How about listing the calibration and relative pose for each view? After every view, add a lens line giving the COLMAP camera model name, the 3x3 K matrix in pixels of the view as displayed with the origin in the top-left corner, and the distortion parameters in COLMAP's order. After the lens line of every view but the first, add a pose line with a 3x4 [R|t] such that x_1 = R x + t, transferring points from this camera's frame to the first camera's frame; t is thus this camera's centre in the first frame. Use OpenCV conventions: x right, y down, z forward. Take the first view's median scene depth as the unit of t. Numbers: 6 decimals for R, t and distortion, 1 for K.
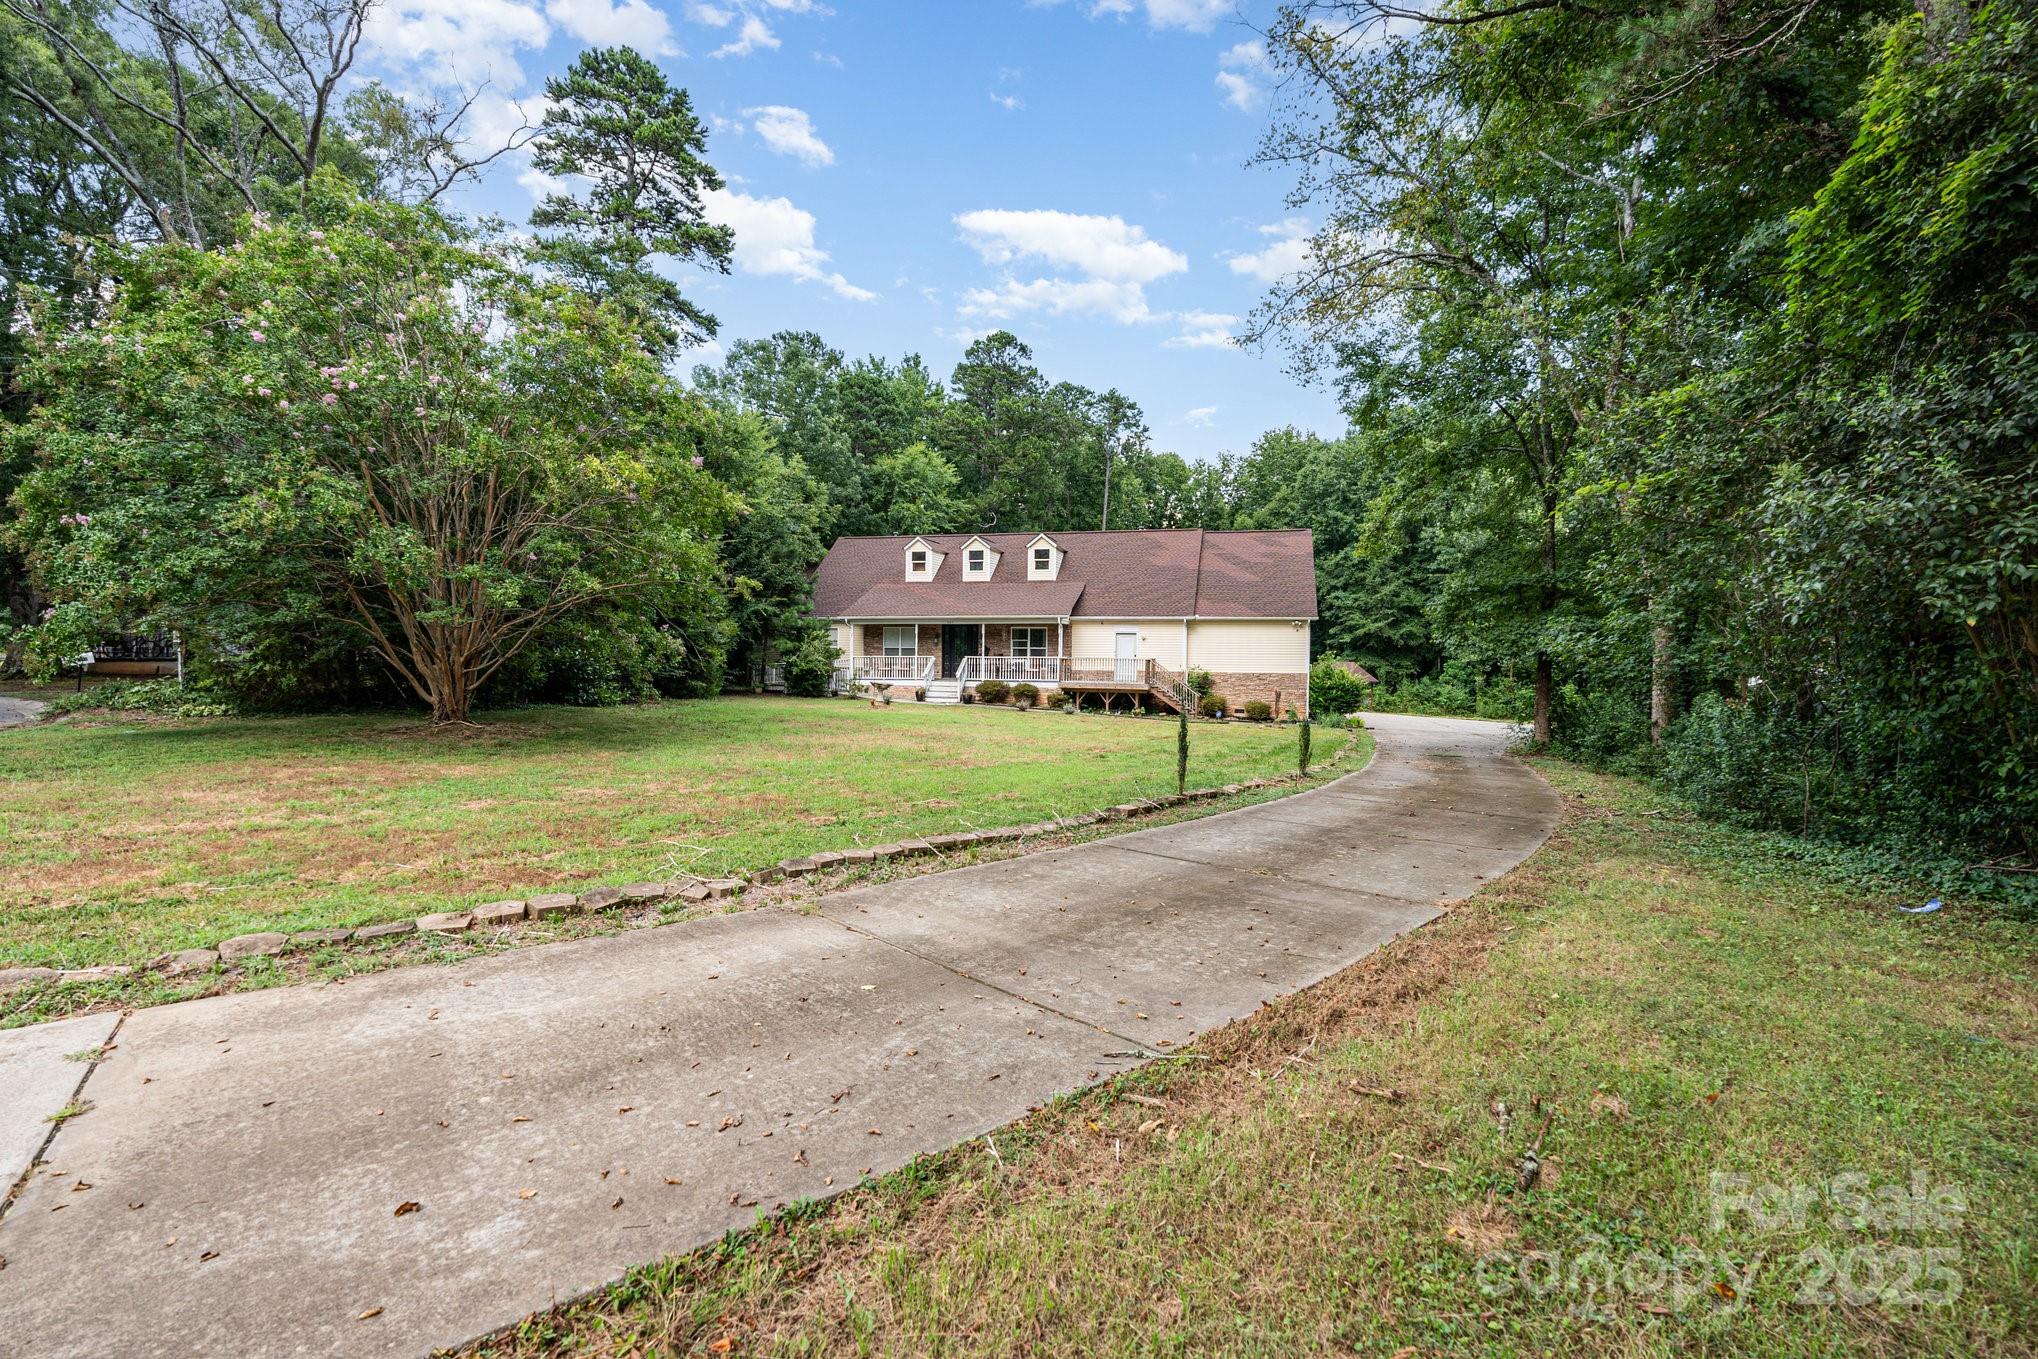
lens RADIAL K [[951.9, 0, 1014.1], [0, 951.9, 708.5], [0, 0, 1]] dist [-0.019959, -0.000055]
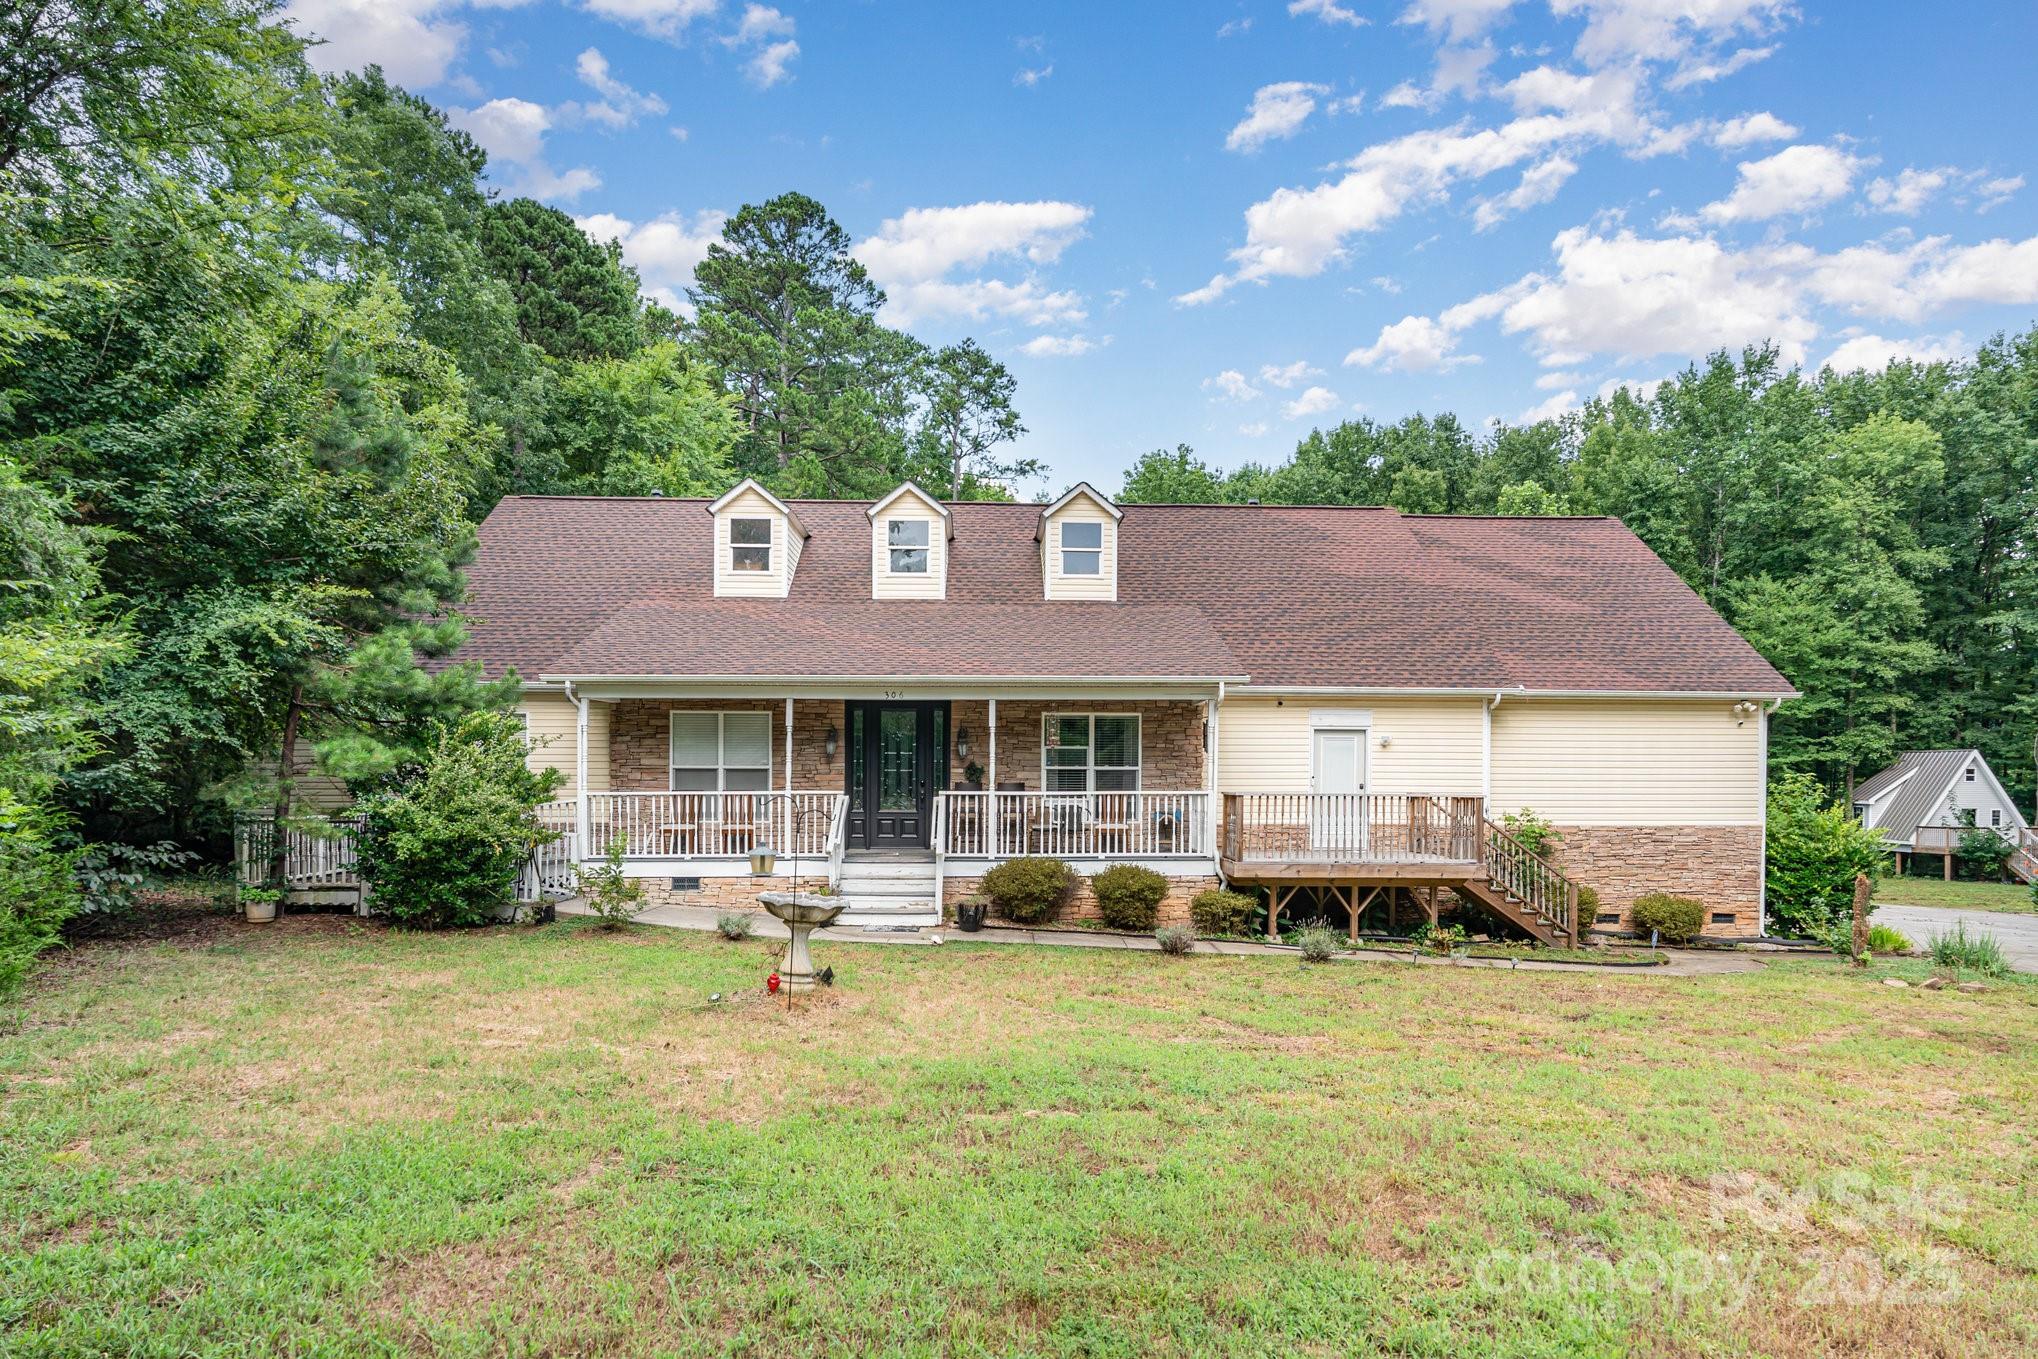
lens RADIAL K [[1151.8, 0, 1022.3], [0, 1151.8, 795.6], [0, 0, 1]] dist [0.000083, -0.001645]
pose [[0.954329, -0.008298, 0.298641, -0.146627], [0.022805, 0.998721, -0.045125, -0.032685], [-0.297884, 0.049875, 0.953298, 0.574667]]
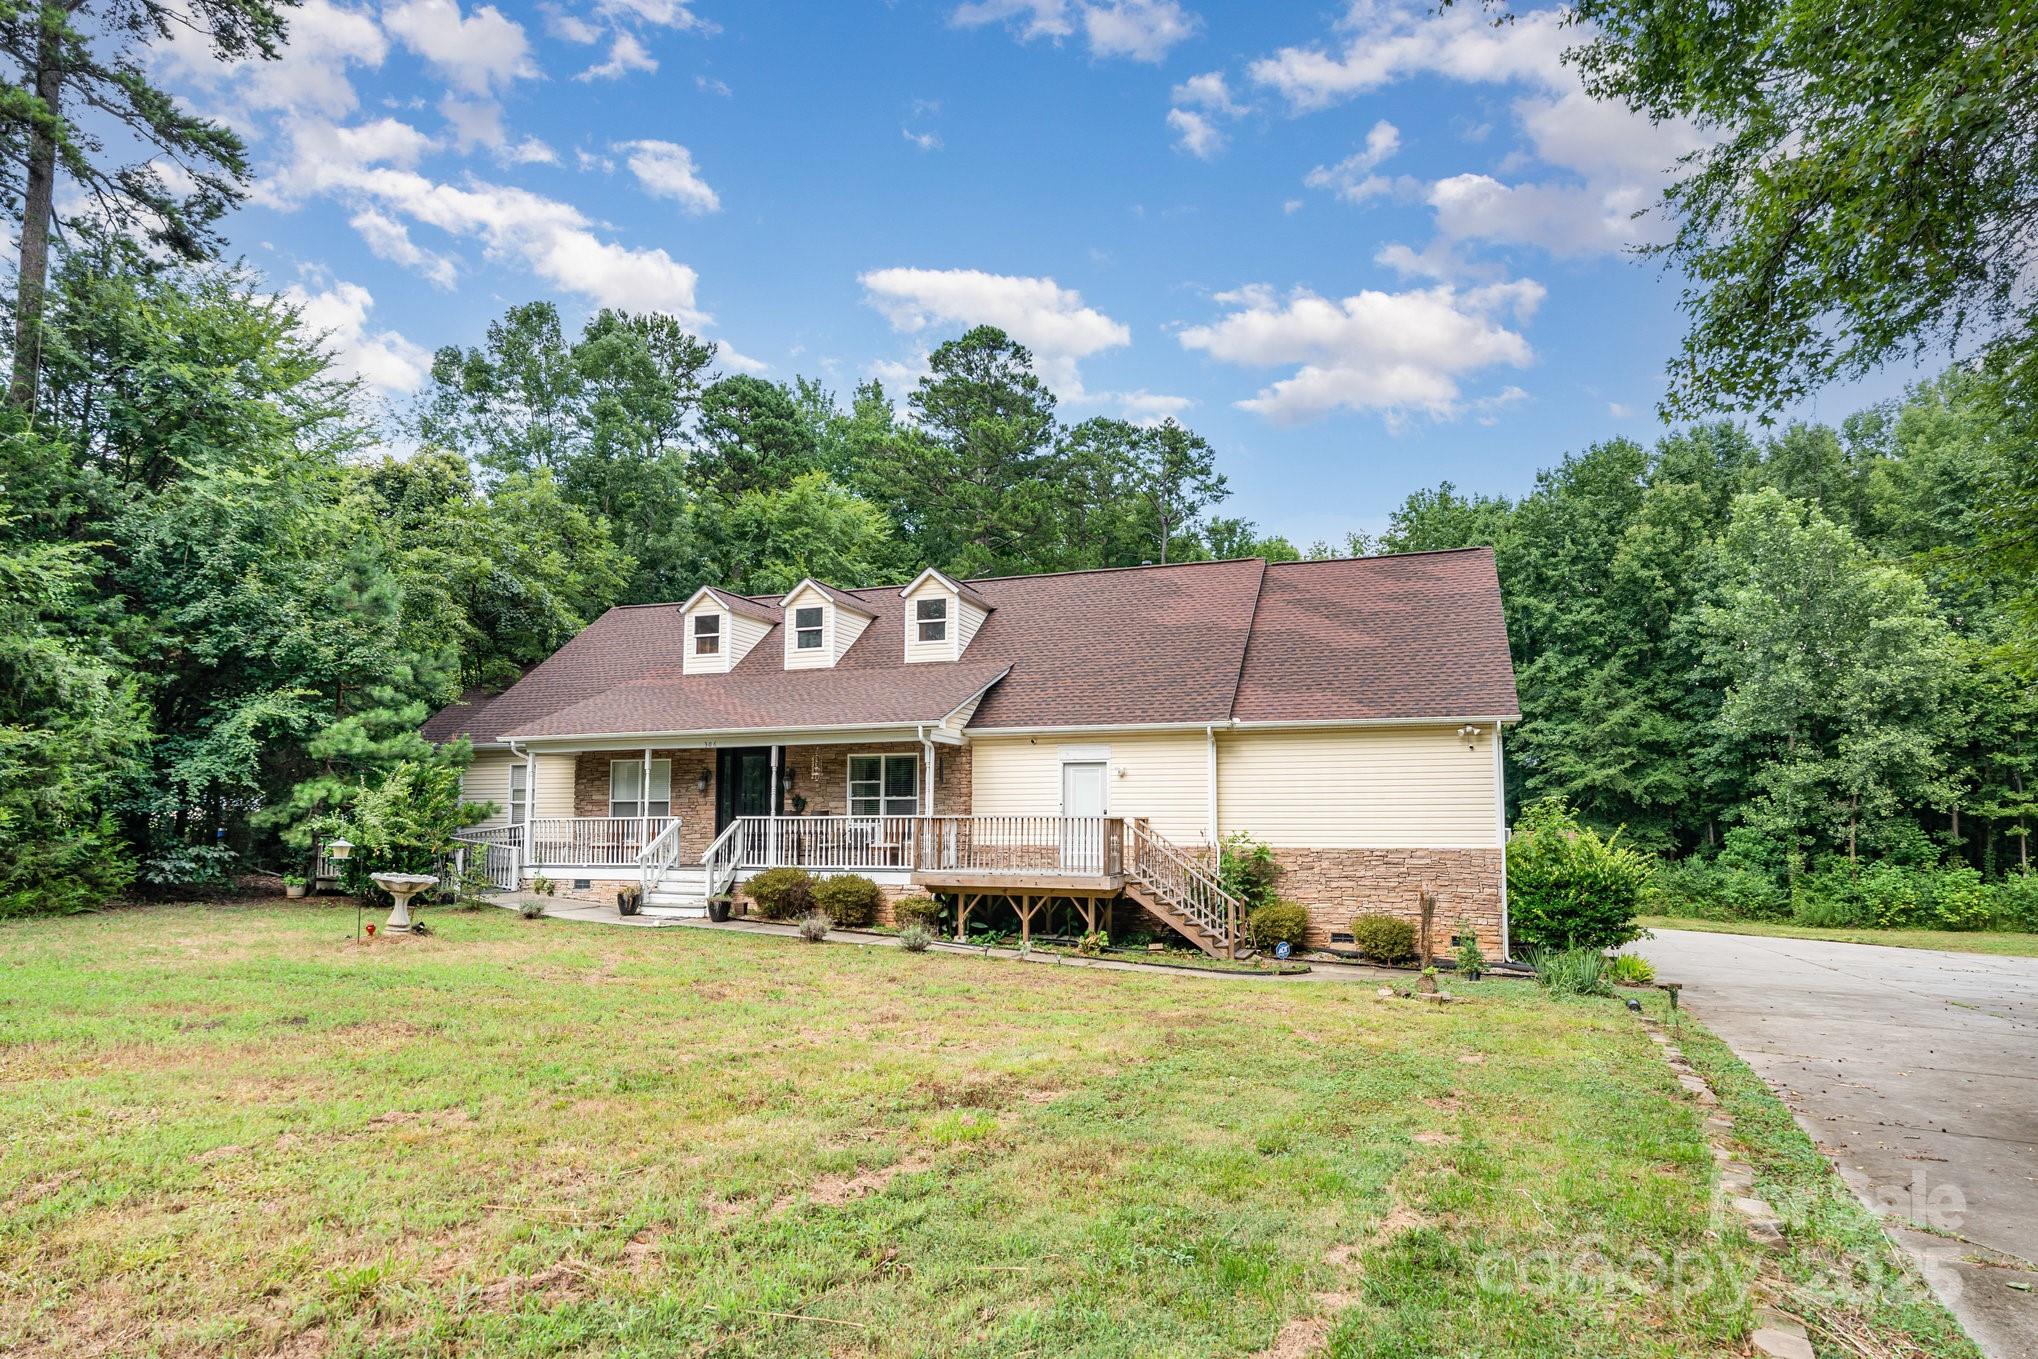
lens RADIAL K [[1126.0, 0, 1049.0], [0, 1126.0, 749.1], [0, 0, 1]] dist [-0.001487, 0.000303]
pose [[0.997353, -0.011783, -0.071756, 0.136565], [0.002351, 0.991493, -0.130138, -0.015434], [0.072679, 0.129624, 0.988896, 0.457661]]
